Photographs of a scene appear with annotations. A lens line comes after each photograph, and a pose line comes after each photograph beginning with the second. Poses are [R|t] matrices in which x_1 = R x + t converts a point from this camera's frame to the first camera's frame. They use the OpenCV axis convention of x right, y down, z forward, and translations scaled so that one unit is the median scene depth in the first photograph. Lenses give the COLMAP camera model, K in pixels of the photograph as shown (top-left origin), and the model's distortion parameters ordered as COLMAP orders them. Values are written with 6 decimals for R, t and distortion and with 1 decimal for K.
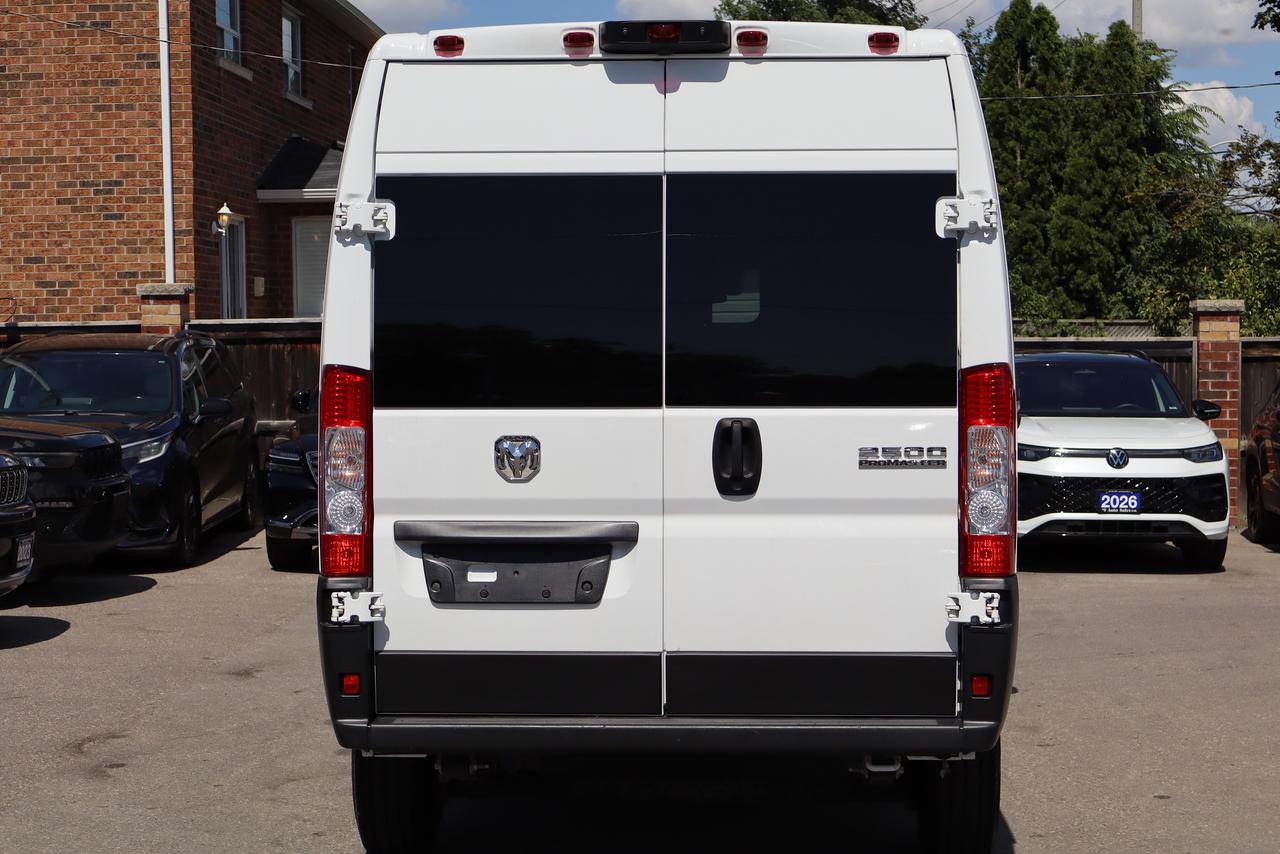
lens RADIAL K [[2533.2, 0, 640.0], [0, 2533.2, 427.0], [0, 0, 1]] dist [-0.048791, 0.038888]
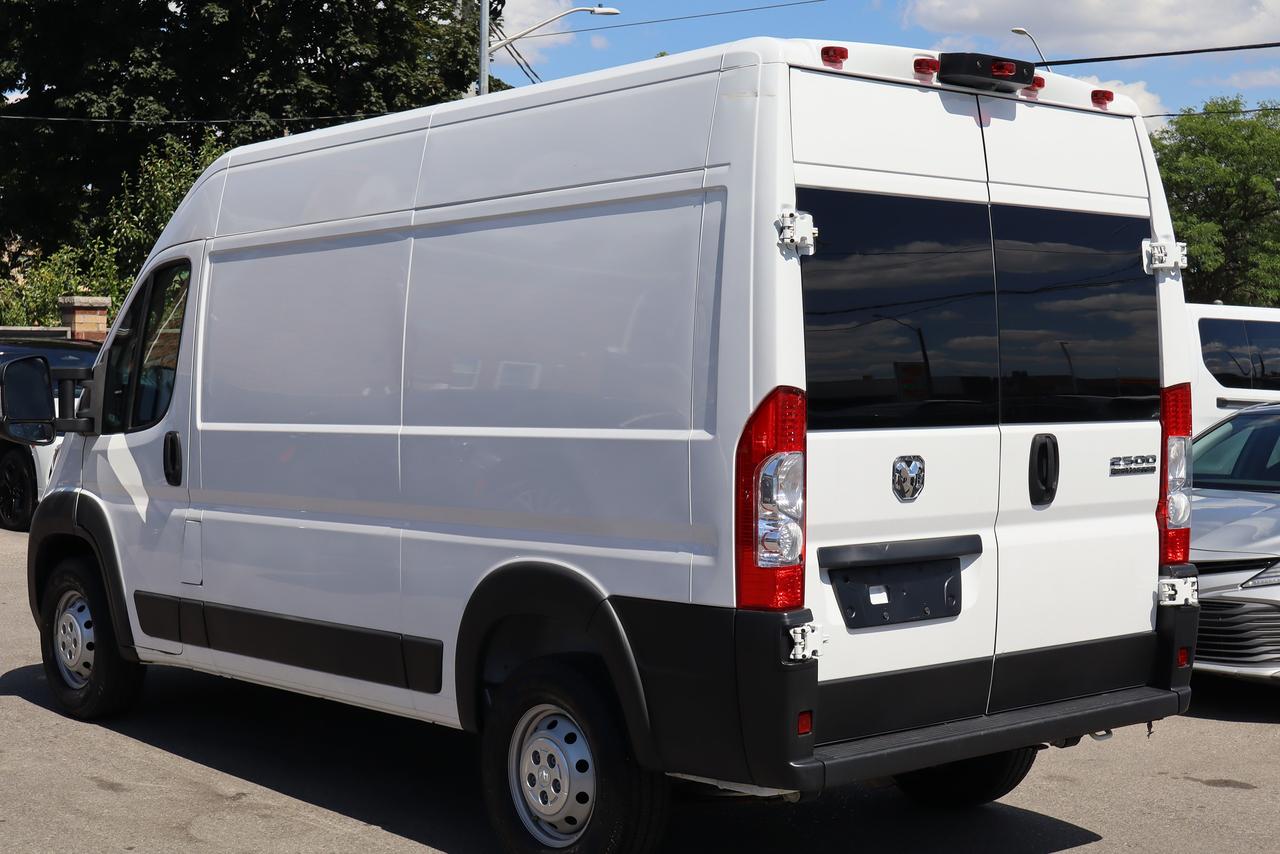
lens RADIAL K [[1895.7, 0, 640.0], [0, 1895.7, 427.0], [0, 0, 1]] dist [-0.000127, 0.004396]
pose [[0.724391, -0.019053, 0.689126, -0.642722], [0.004305, 0.999724, 0.023116, -0.025786], [-0.689376, -0.013779, 0.724273, 0.526732]]
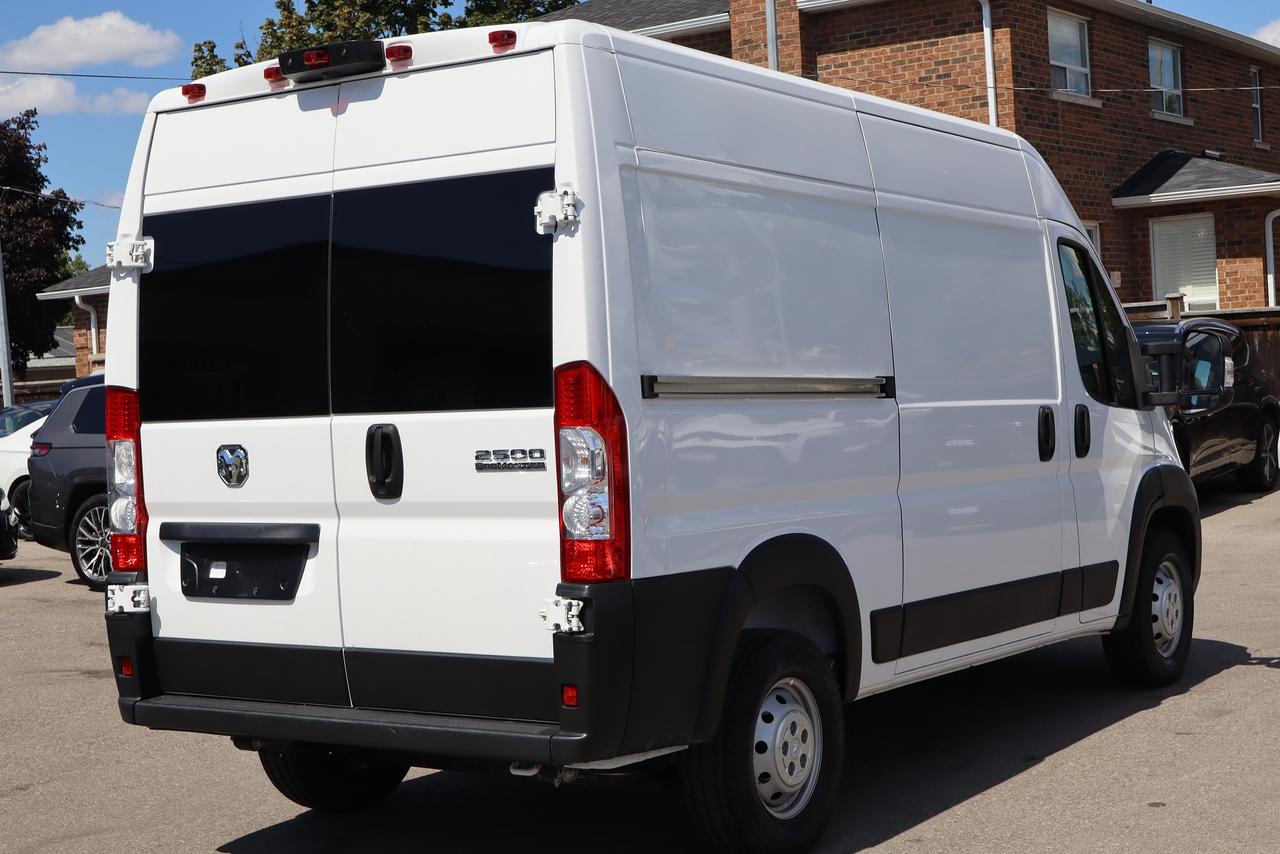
lens RADIAL K [[1953.4, 0, 640.0], [0, 1953.4, 427.0], [0, 0, 1]] dist [0.000872, -0.036341]
pose [[0.852899, -0.023588, -0.521542, 0.539081], [0.033036, 0.999415, 0.008824, -0.005831], [0.521029, -0.024756, 0.853180, 0.372679]]
